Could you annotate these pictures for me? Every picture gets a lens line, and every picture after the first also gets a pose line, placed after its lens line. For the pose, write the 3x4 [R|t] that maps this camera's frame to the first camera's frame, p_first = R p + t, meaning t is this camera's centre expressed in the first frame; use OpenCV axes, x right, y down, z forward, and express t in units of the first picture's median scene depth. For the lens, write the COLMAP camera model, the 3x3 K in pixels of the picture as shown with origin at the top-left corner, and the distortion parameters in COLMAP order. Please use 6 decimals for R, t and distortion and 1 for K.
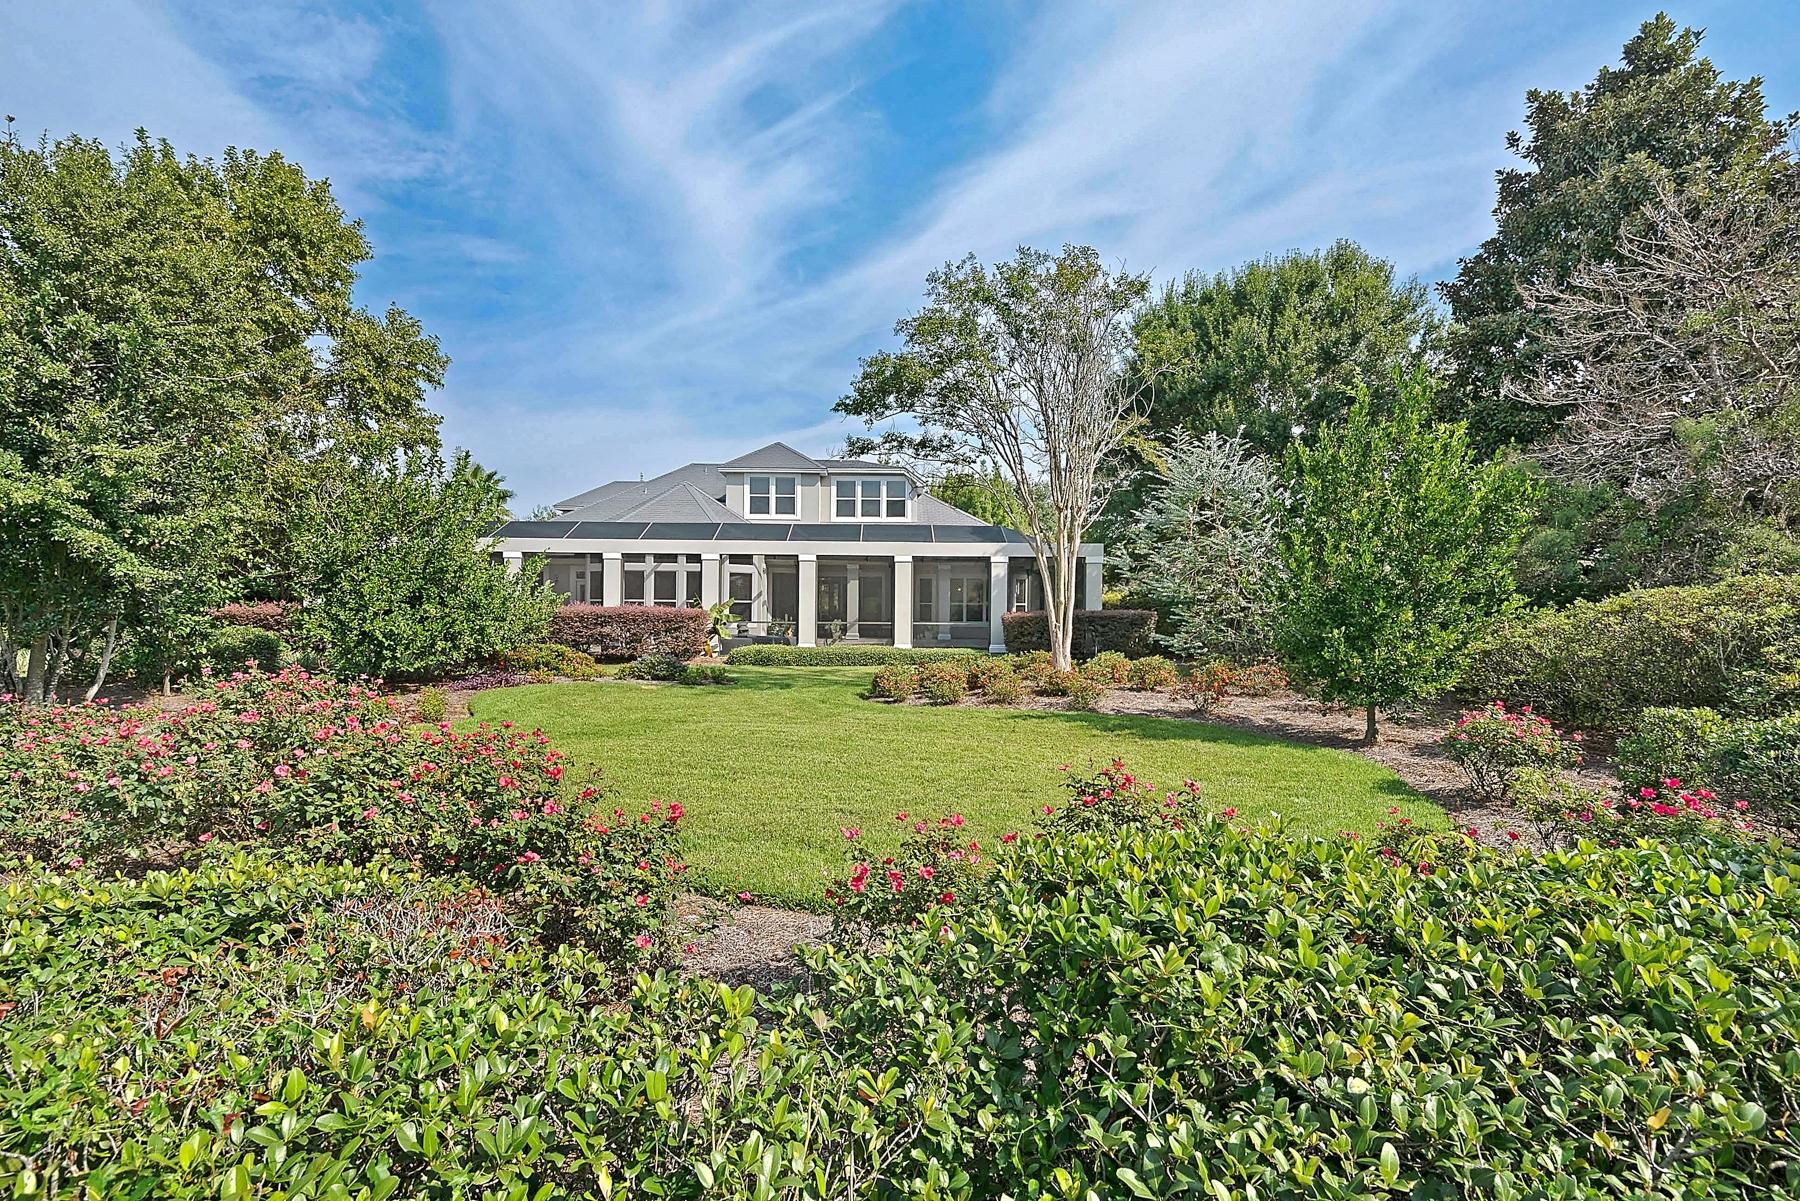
lens RADIAL K [[845.1, 0, 905.1], [0, 845.1, 603.2], [0, 0, 1]] dist [0.027505, -0.024356]
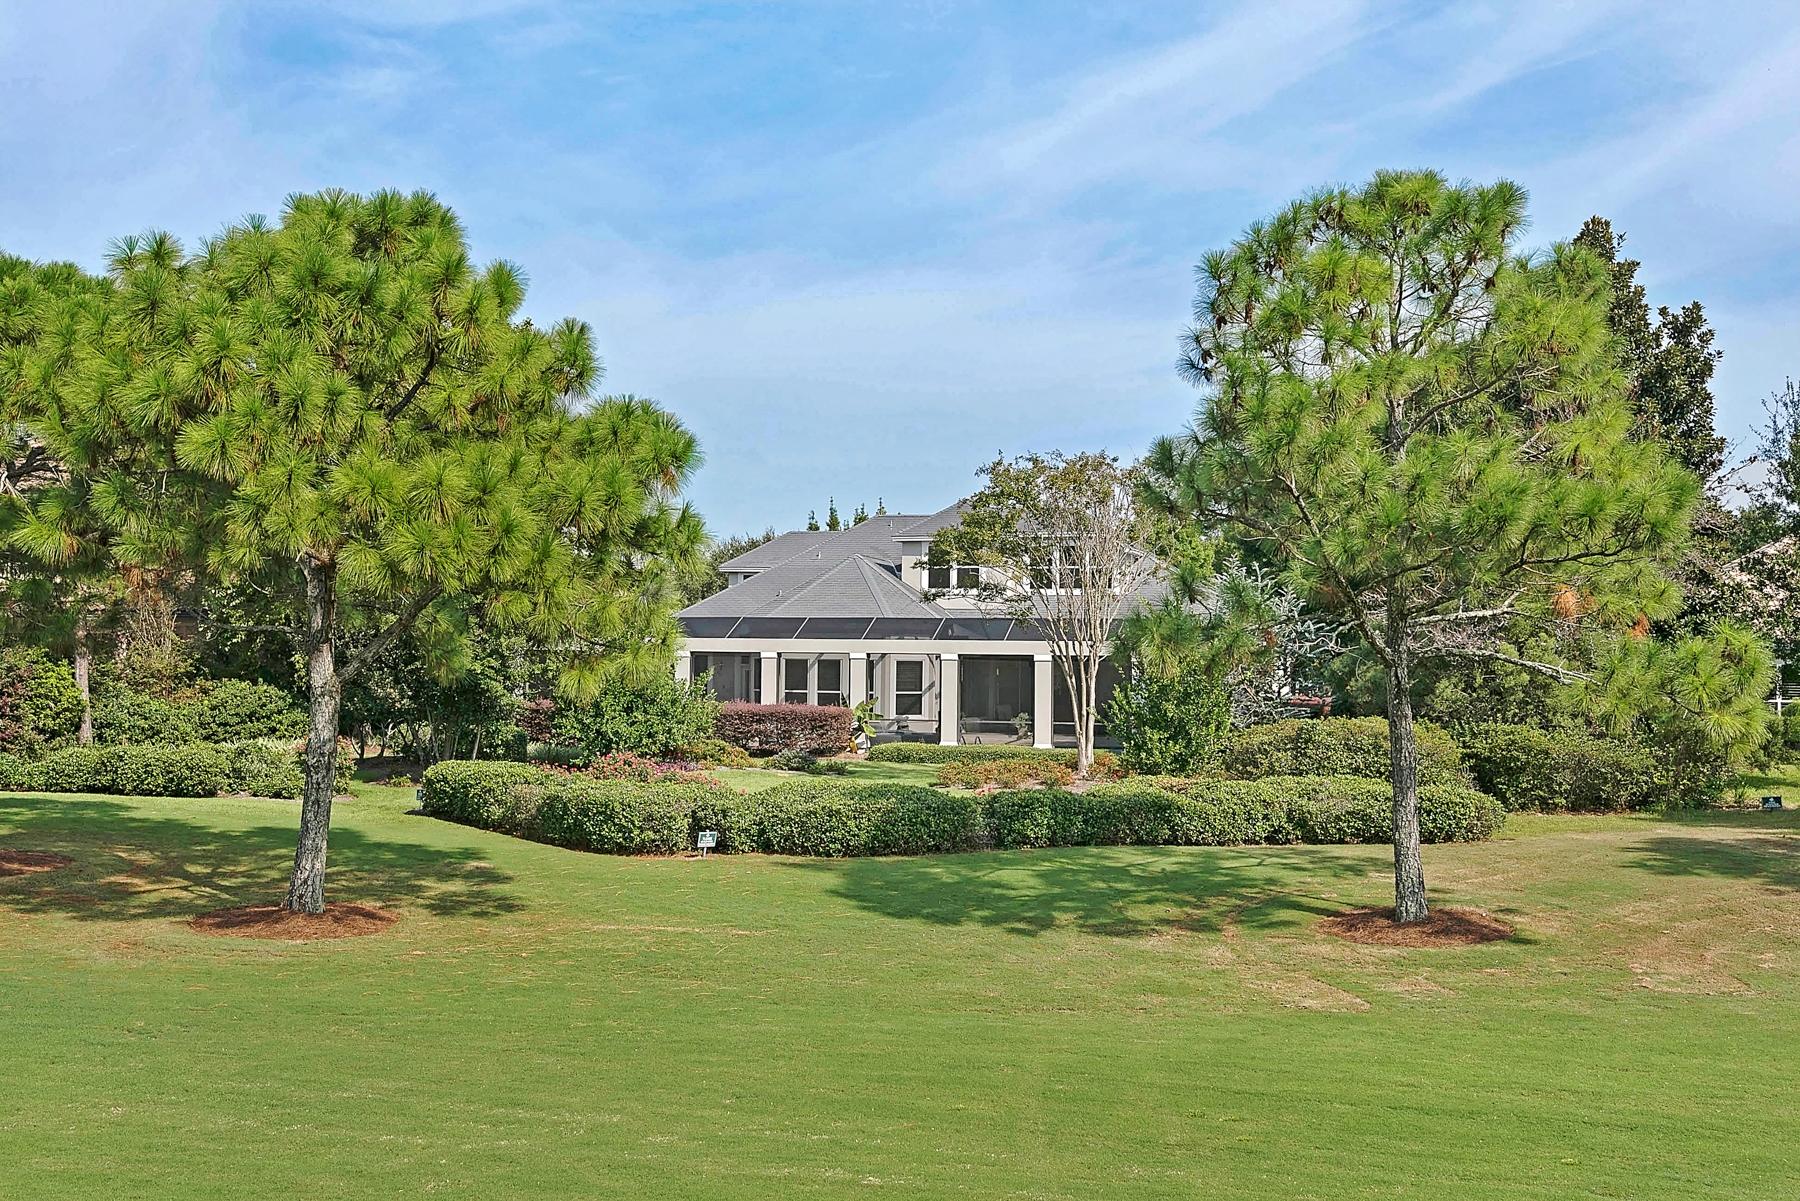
lens RADIAL K [[1752.3, 0, 900.0], [0, 1752.3, 600.5], [0, 0, 1]] dist [-0.001657, -0.000535]
pose [[0.958278, -0.006787, -0.285756, 0.422744], [-0.001072, 0.999626, -0.027336, -0.063247], [0.285835, 0.026501, 0.957912, -1.014652]]
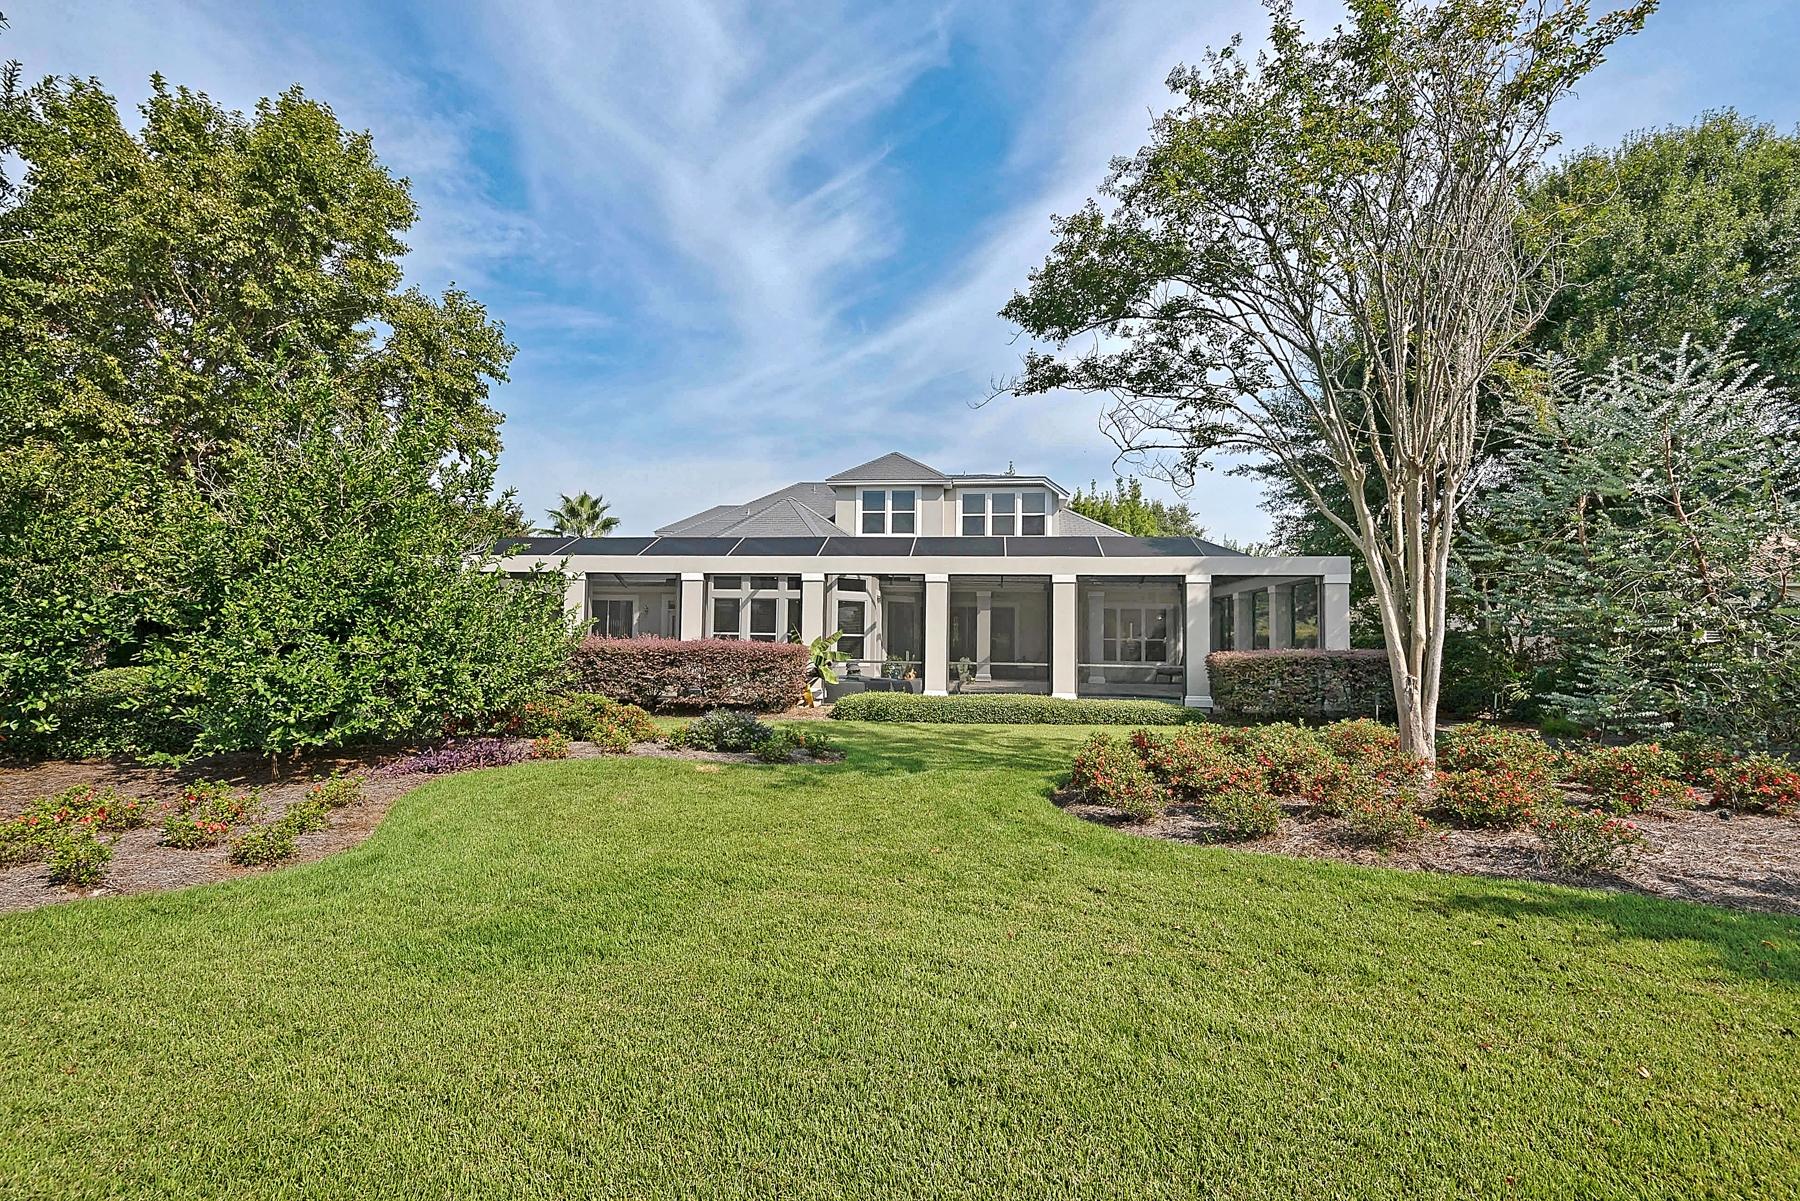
lens RADIAL K [[820.7, 0, 900.0], [0, 820.7, 600.5], [0, 0, 1]] dist [0.028153, -0.000249]
pose [[0.991079, -0.001311, -0.133266, -0.048954], [-0.004905, 0.998915, -0.046308, 0.001125], [0.133183, 0.046549, 0.989998, 0.259551]]
